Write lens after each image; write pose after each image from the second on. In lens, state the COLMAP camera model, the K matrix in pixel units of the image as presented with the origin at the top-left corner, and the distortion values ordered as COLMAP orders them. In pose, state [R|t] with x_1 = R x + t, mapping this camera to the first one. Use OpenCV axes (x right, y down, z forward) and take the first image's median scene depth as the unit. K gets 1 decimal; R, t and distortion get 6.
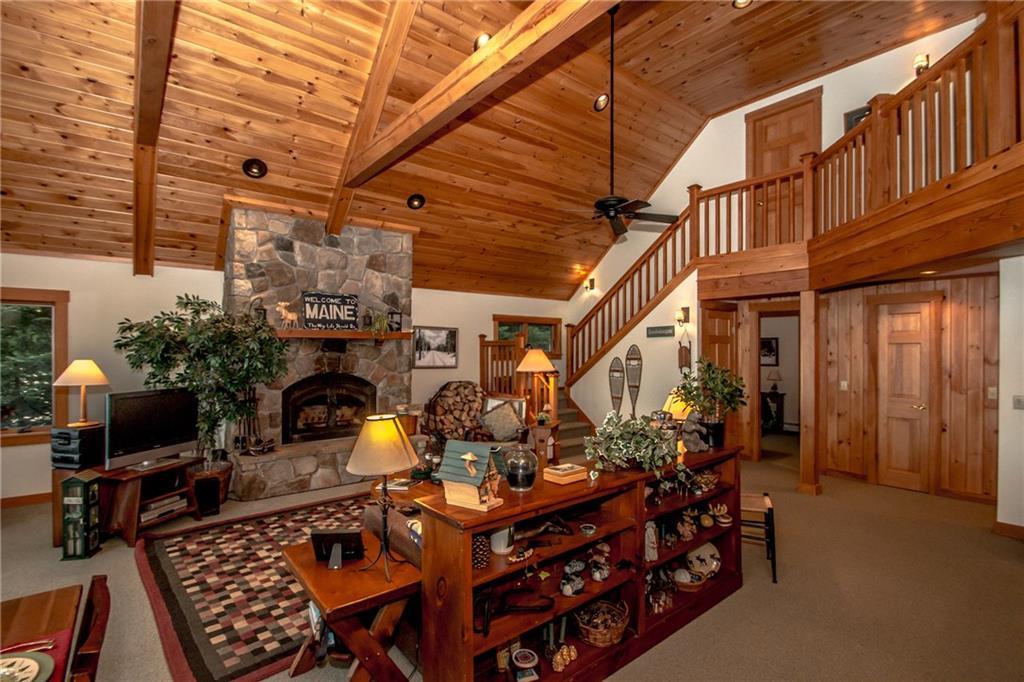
lens RADIAL K [[481.1, 0, 513.5], [0, 481.1, 350.2], [0, 0, 1]] dist [-0.021051, -0.000496]
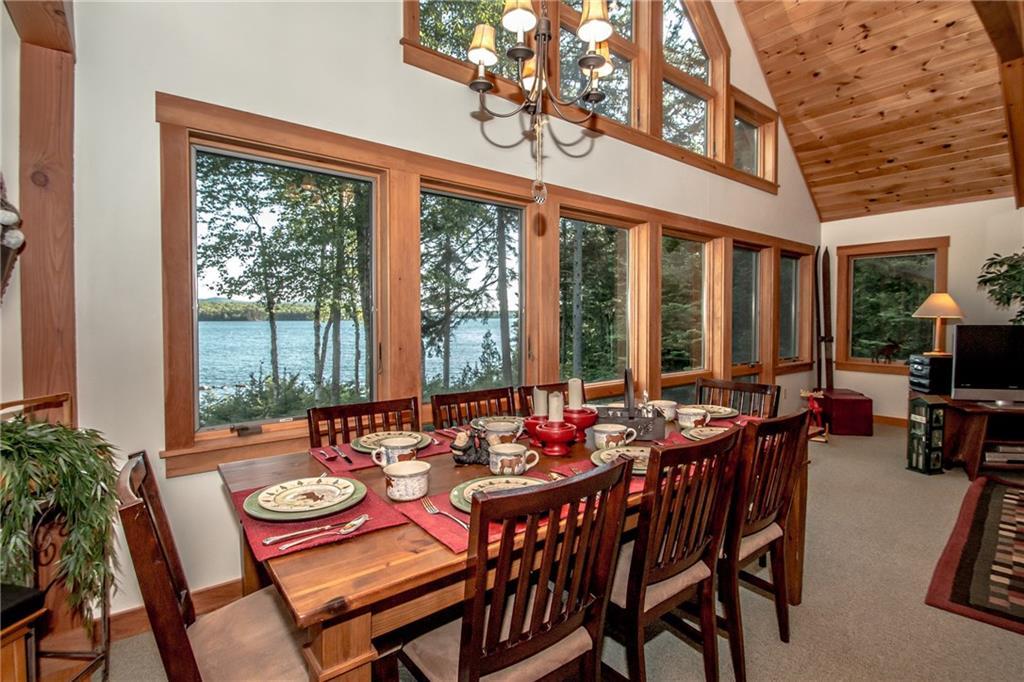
lens RADIAL K [[479.9, 0, 514.6], [0, 479.9, 335.4], [0, 0, 1]] dist [-0.027022, -0.000310]
pose [[-0.017885, 0.036261, -0.999182, 0.114469], [-0.002928, 0.999336, 0.036319, 0.054208], [0.999836, 0.003575, -0.017767, 0.042324]]
